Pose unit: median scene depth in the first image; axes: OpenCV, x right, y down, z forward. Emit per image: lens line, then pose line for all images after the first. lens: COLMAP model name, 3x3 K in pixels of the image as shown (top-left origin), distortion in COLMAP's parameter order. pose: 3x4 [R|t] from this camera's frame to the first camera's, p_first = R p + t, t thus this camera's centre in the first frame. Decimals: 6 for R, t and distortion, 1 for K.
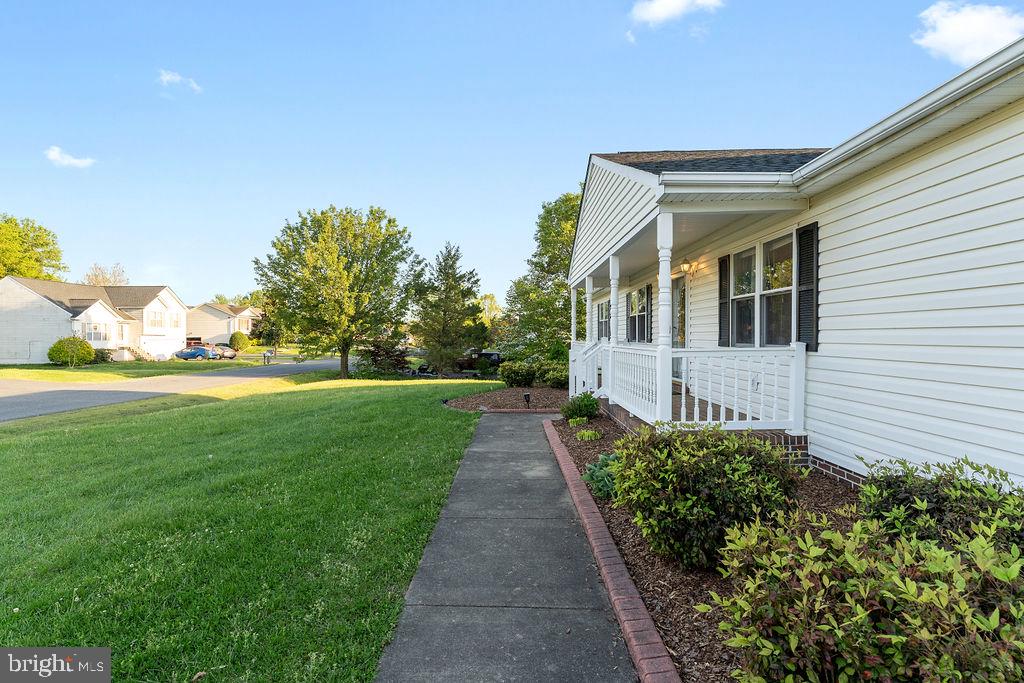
lens RADIAL K [[501.5, 0, 505.6], [0, 501.5, 340.0], [0, 0, 1]] dist [-0.002588, 0.001240]
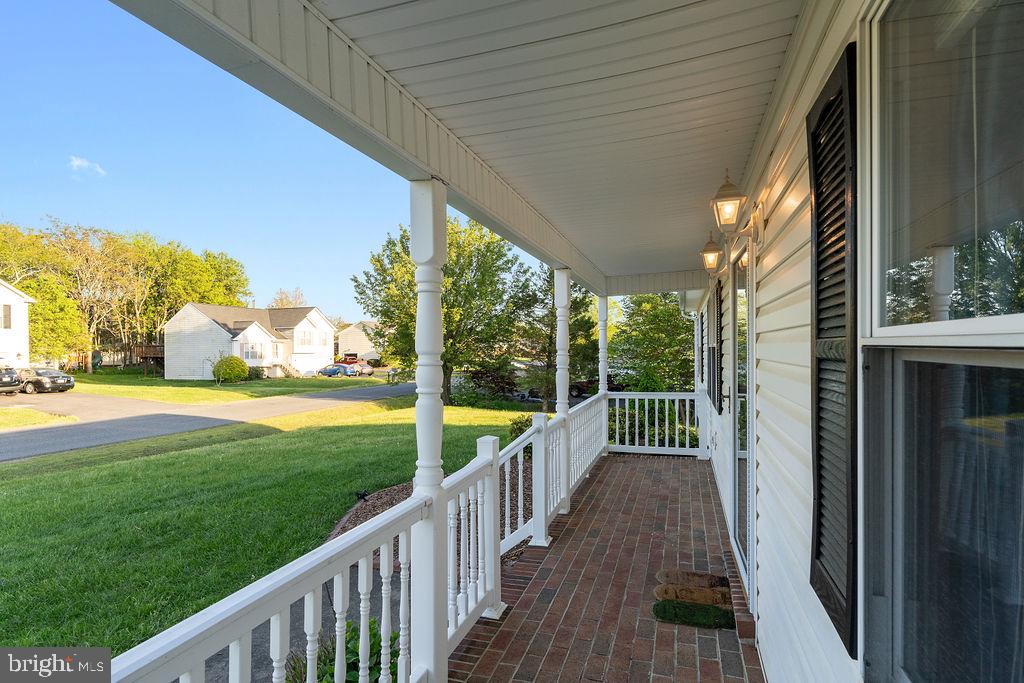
lens RADIAL K [[501.5, 0, 514.6], [0, 501.5, 347.4], [0, 0, 1]] dist [-0.002588, 0.001240]
pose [[0.951276, -0.006825, -0.308265, 0.066828], [0.004706, 0.999960, -0.007618, -0.013557], [0.308304, 0.005796, 0.951270, 0.137800]]
